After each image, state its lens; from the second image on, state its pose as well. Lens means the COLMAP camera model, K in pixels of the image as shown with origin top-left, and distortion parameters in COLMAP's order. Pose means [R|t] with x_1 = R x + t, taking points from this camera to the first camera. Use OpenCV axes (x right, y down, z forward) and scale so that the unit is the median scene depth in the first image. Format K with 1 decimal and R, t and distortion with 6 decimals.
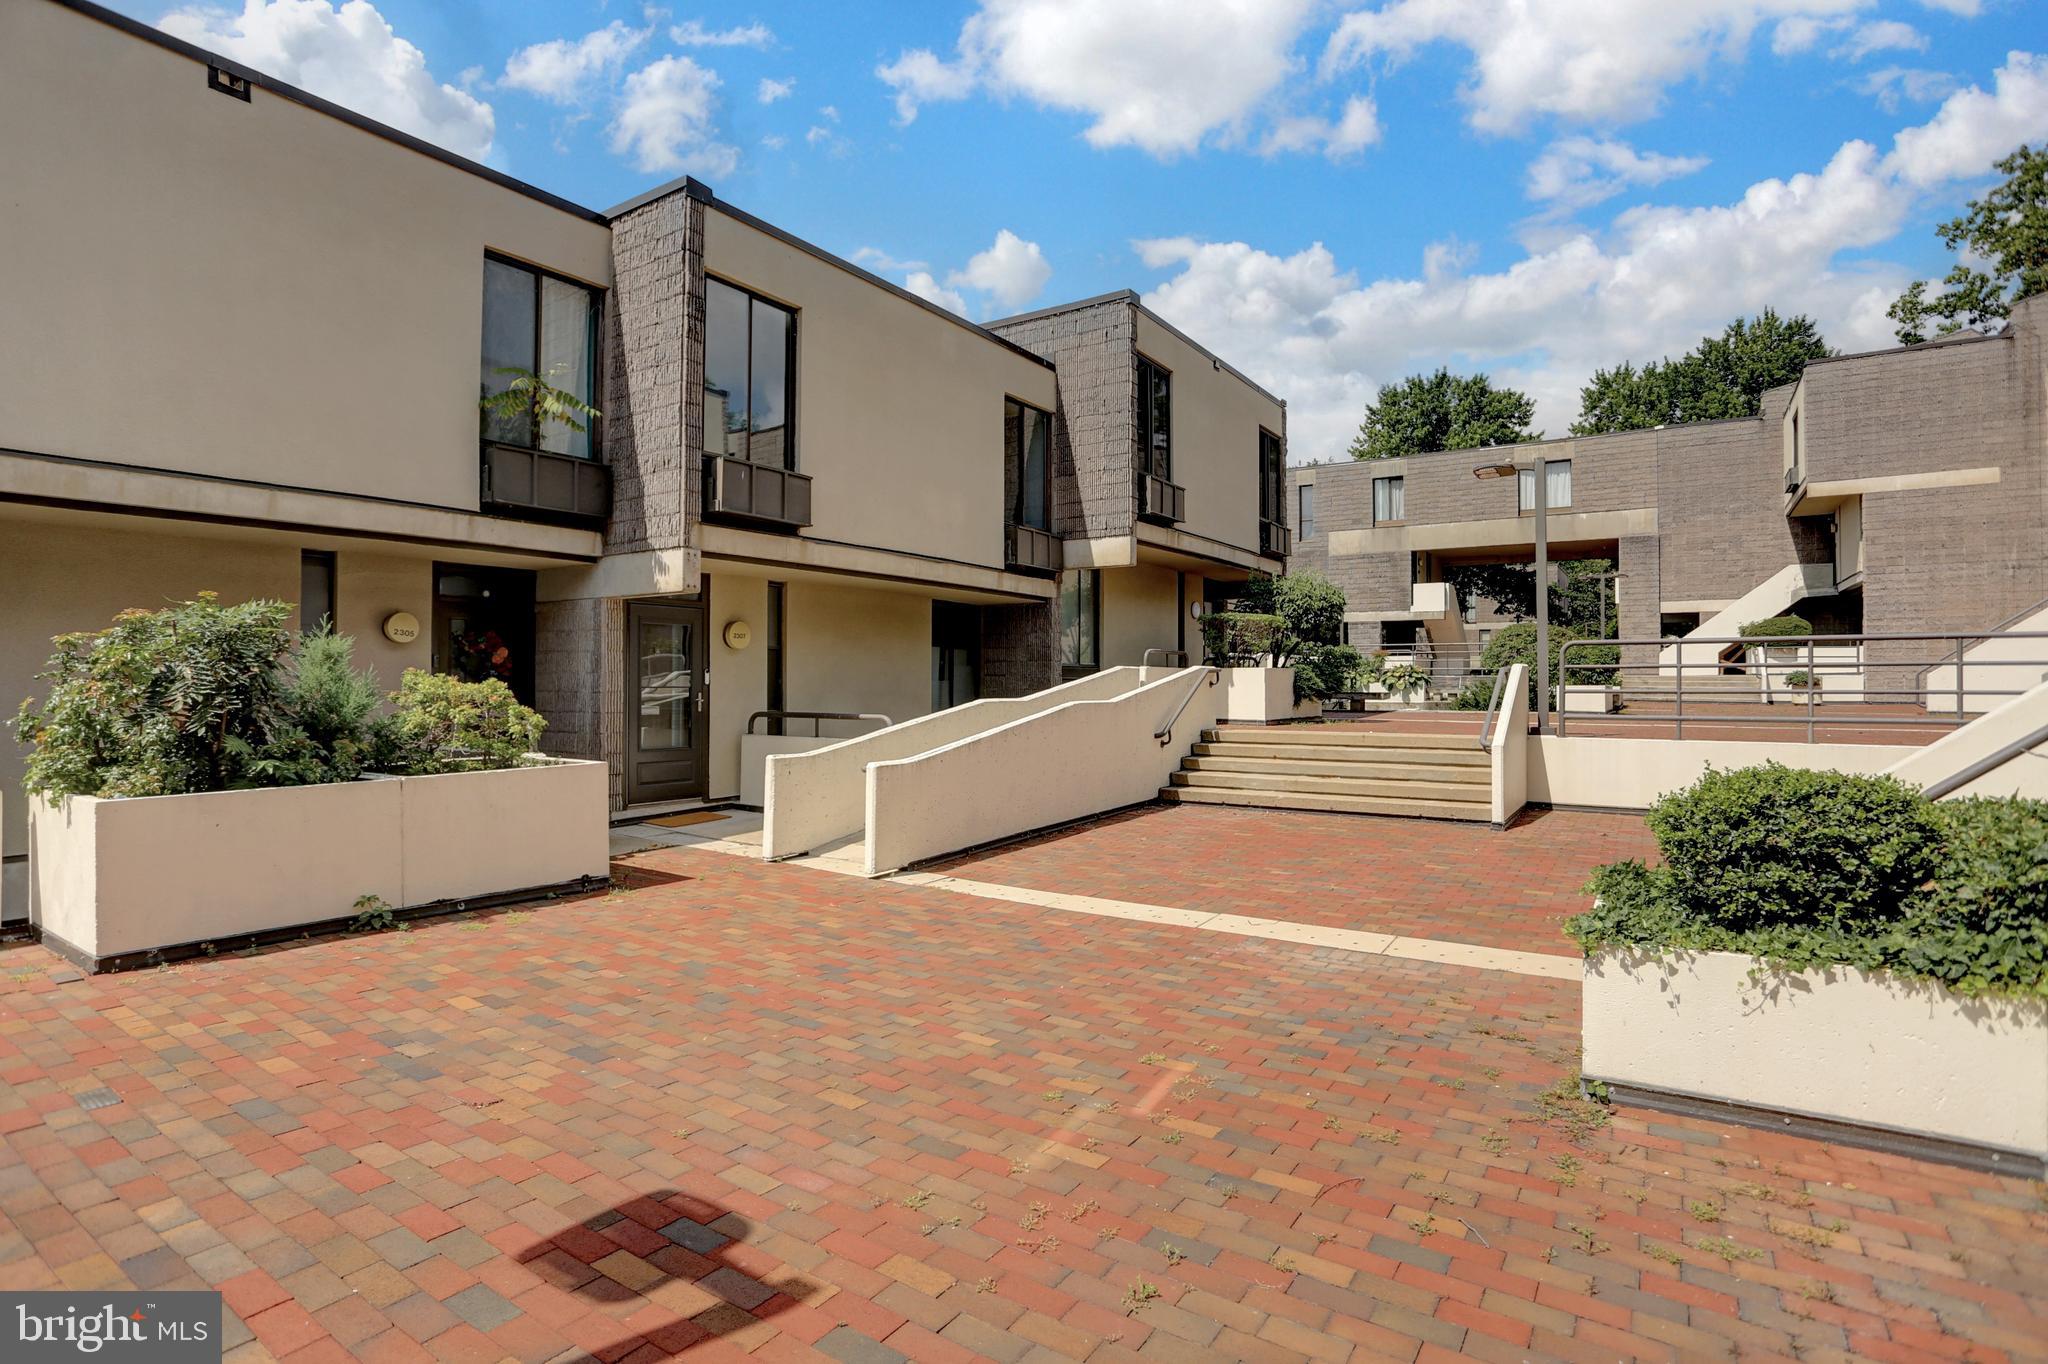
lens RADIAL K [[1001.8, 0, 1021.5], [0, 1001.8, 673.0], [0, 0, 1]] dist [-0.071443, 0.032148]
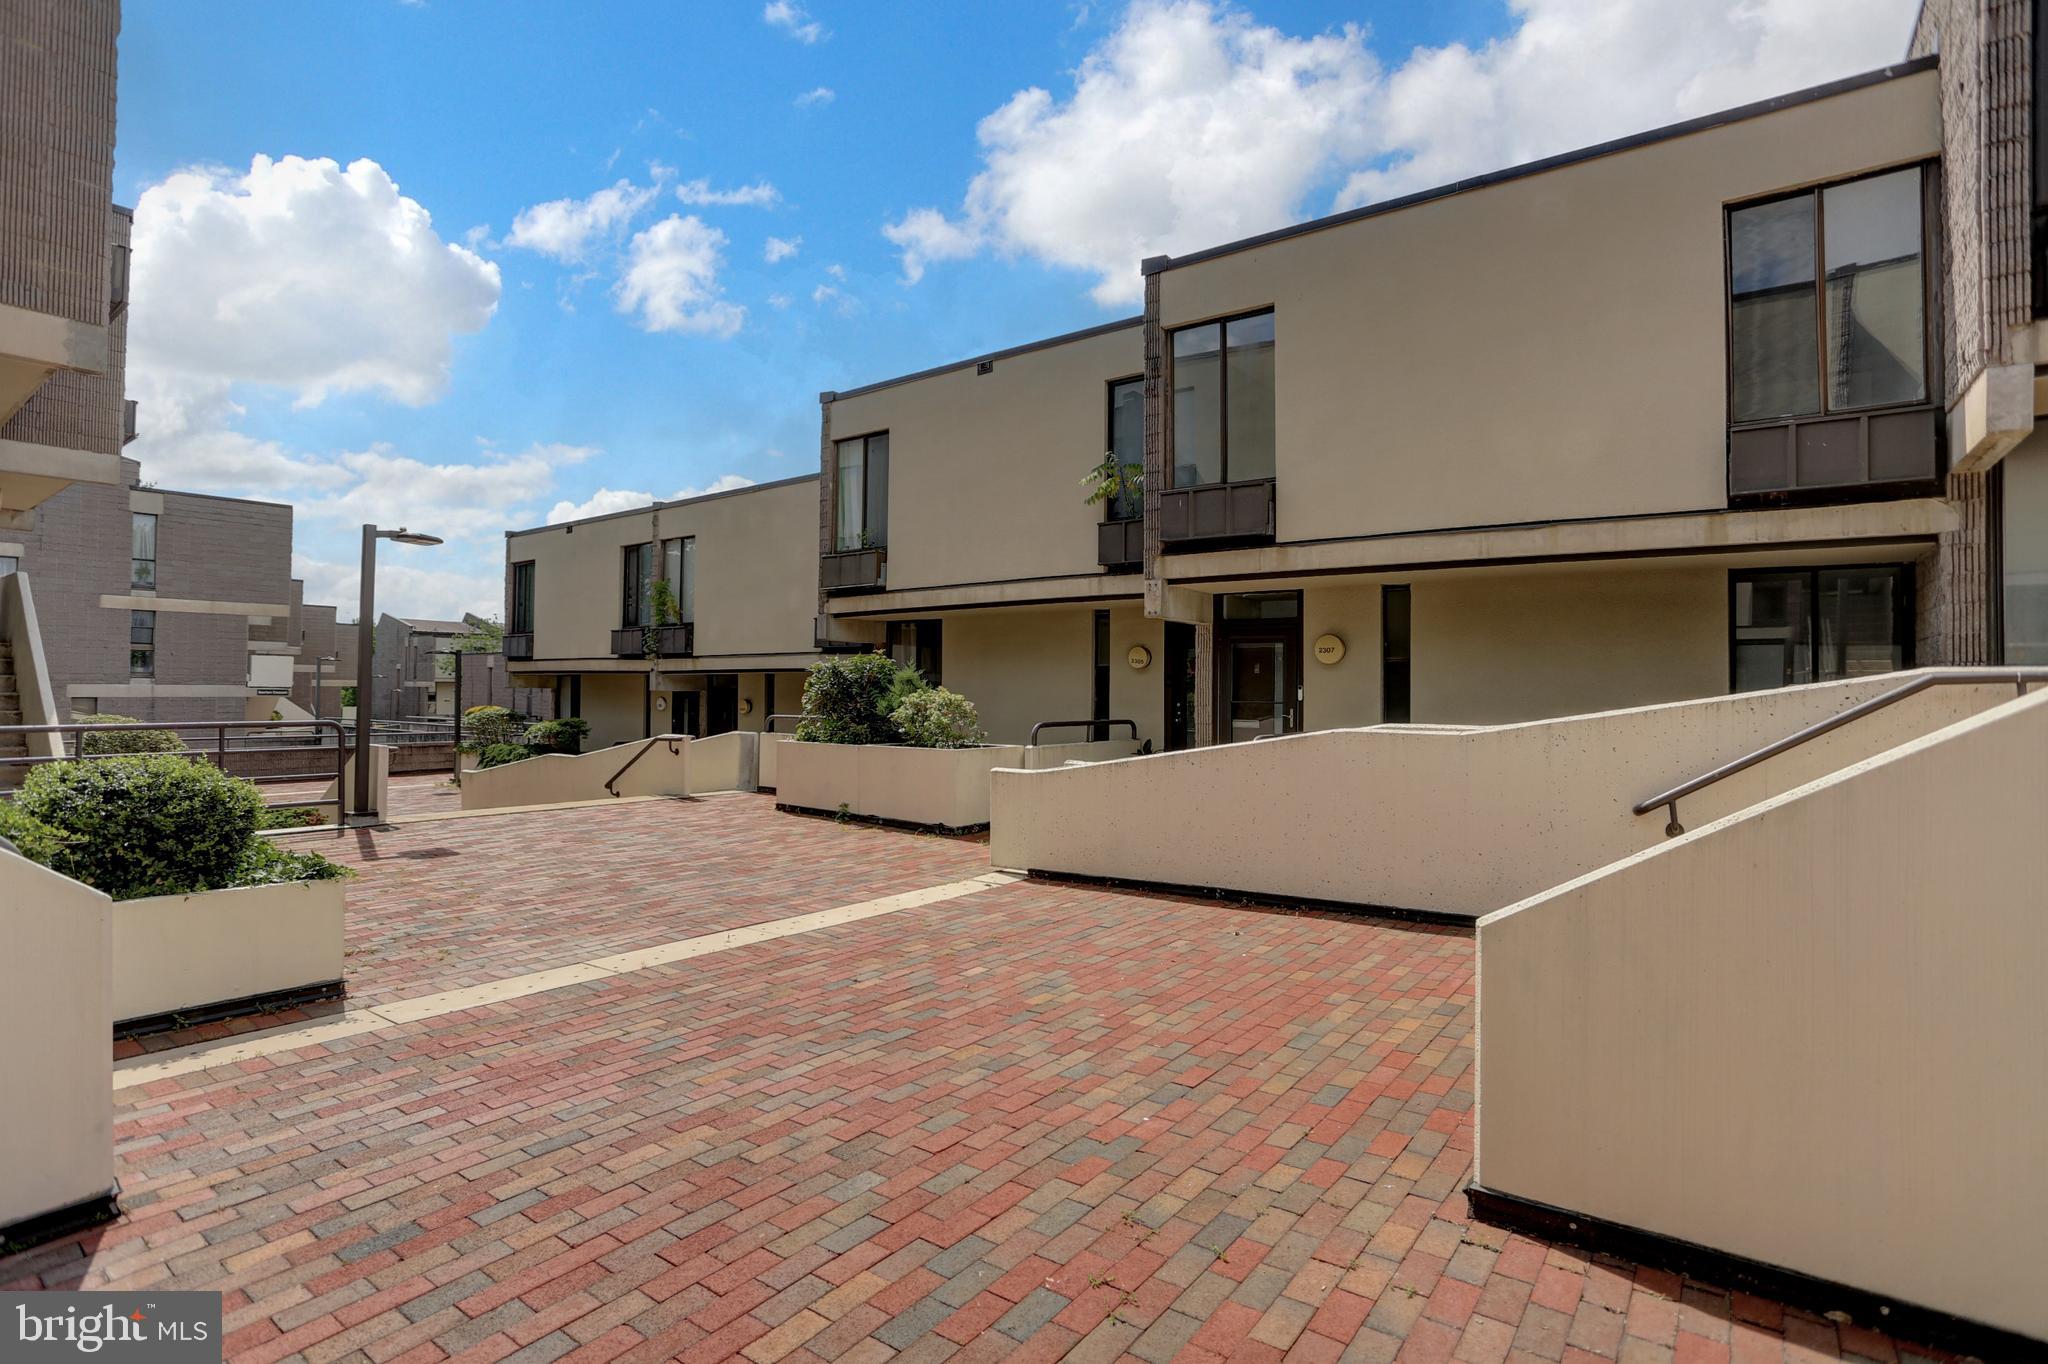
lens RADIAL K [[1001.8, 0, 1021.5], [0, 1001.8, 673.0], [0, 0, 1]] dist [-0.071443, 0.032148]
pose [[-0.054015, -0.017023, -0.998395, 0.757721], [0.002338, 0.999850, -0.017174, 0.001113], [0.998537, -0.003262, -0.053967, 0.839451]]
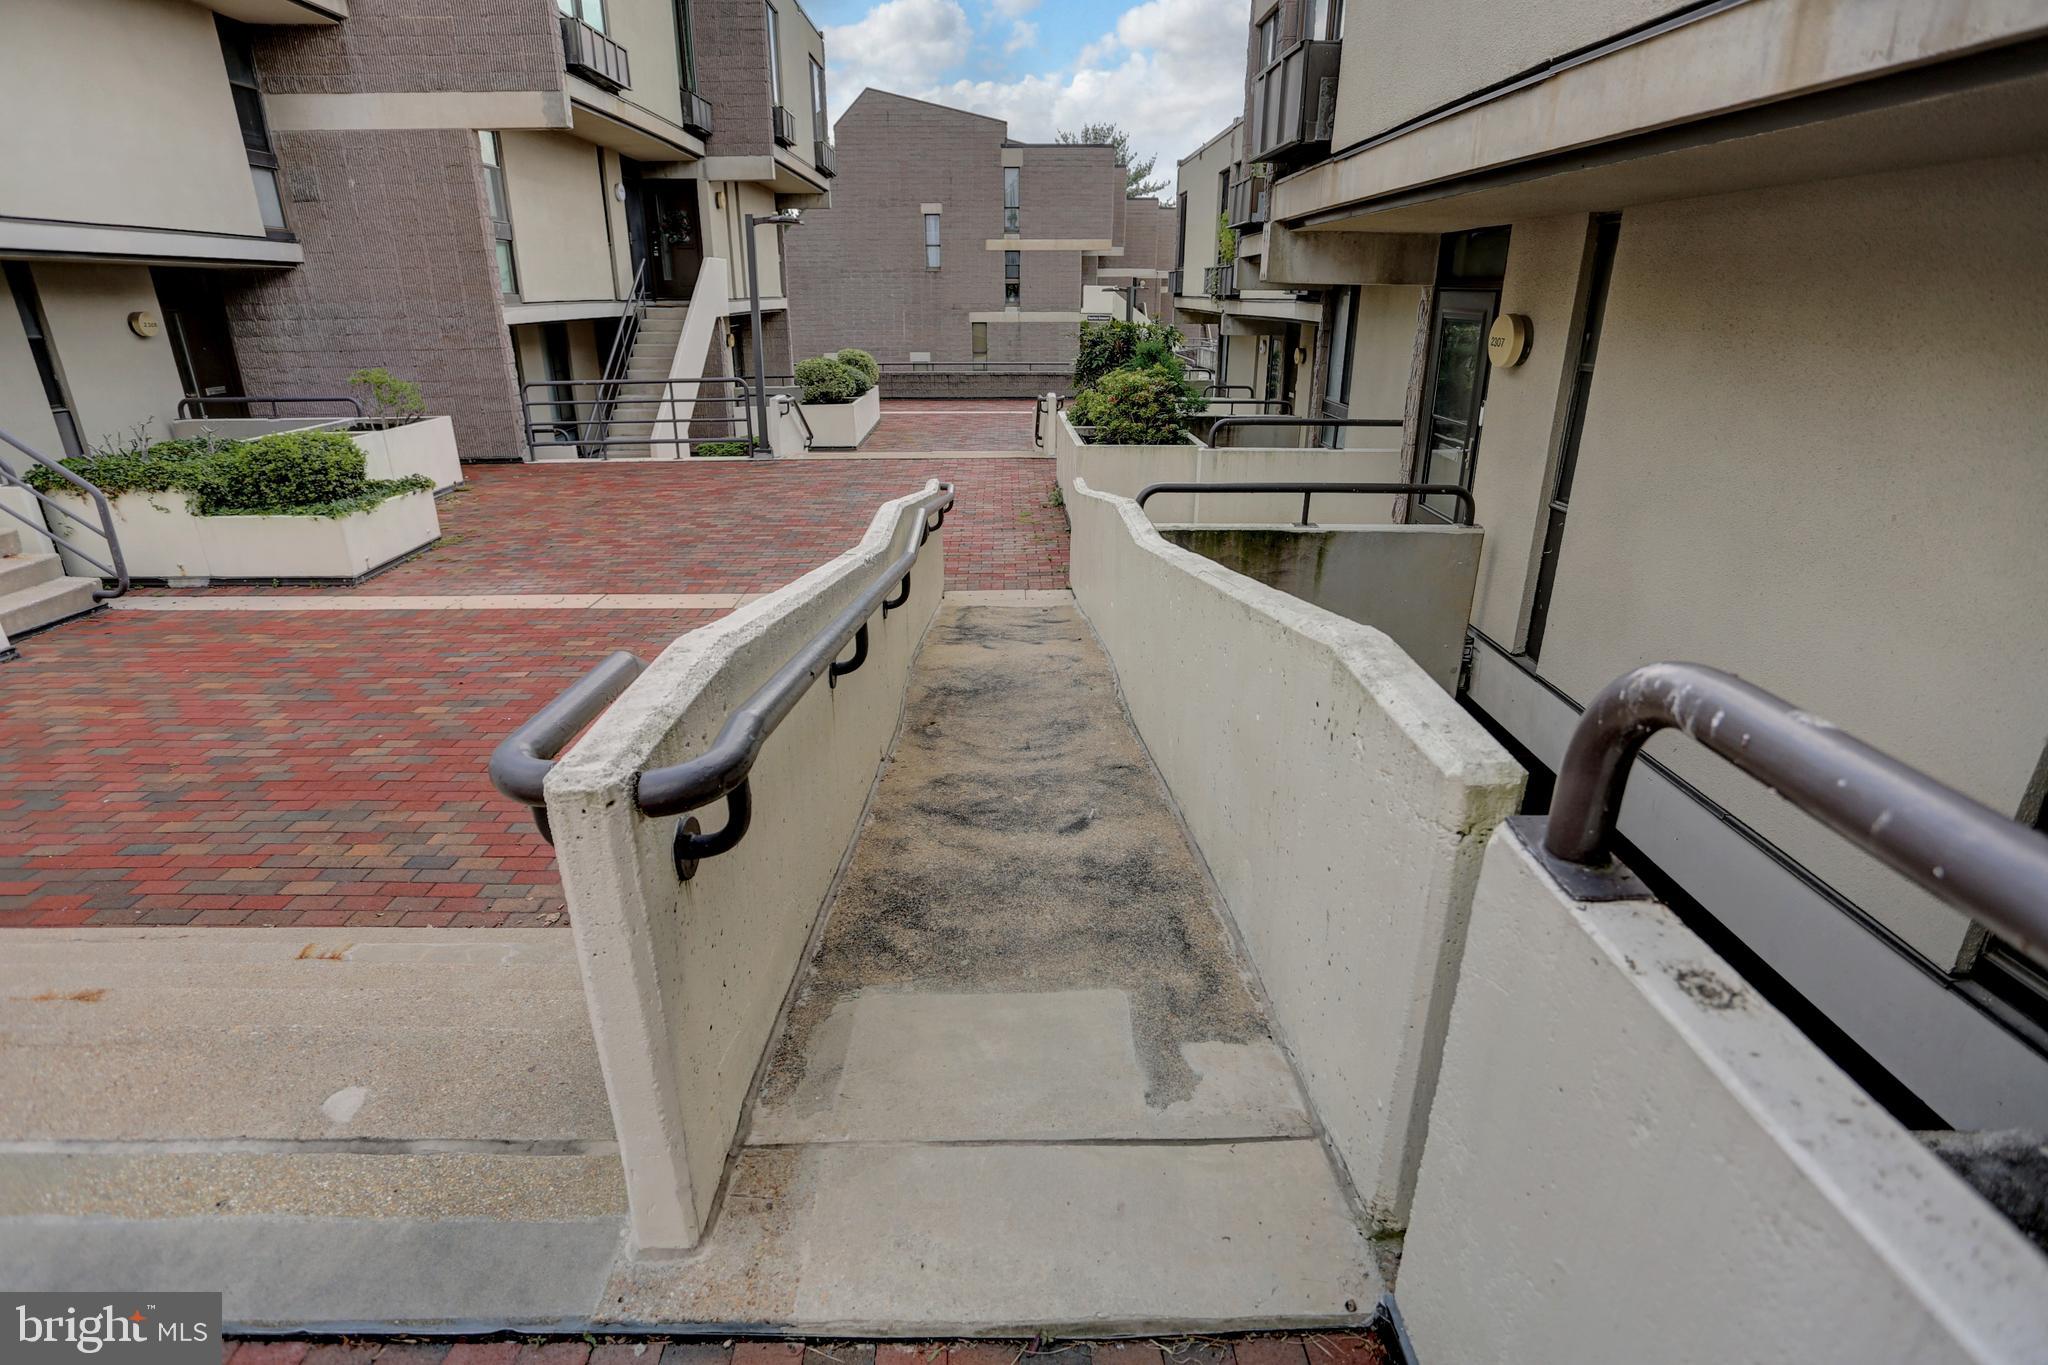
lens RADIAL K [[1001.8, 0, 1021.5], [0, 1001.8, 673.5], [0, 0, 1]] dist [-0.071443, 0.032148]
pose [[-0.823292, 0.204695, -0.529424, 0.273578], [0.006851, 0.936228, 0.351327, -0.063148], [0.567576, 0.285618, -0.772191, 1.452595]]
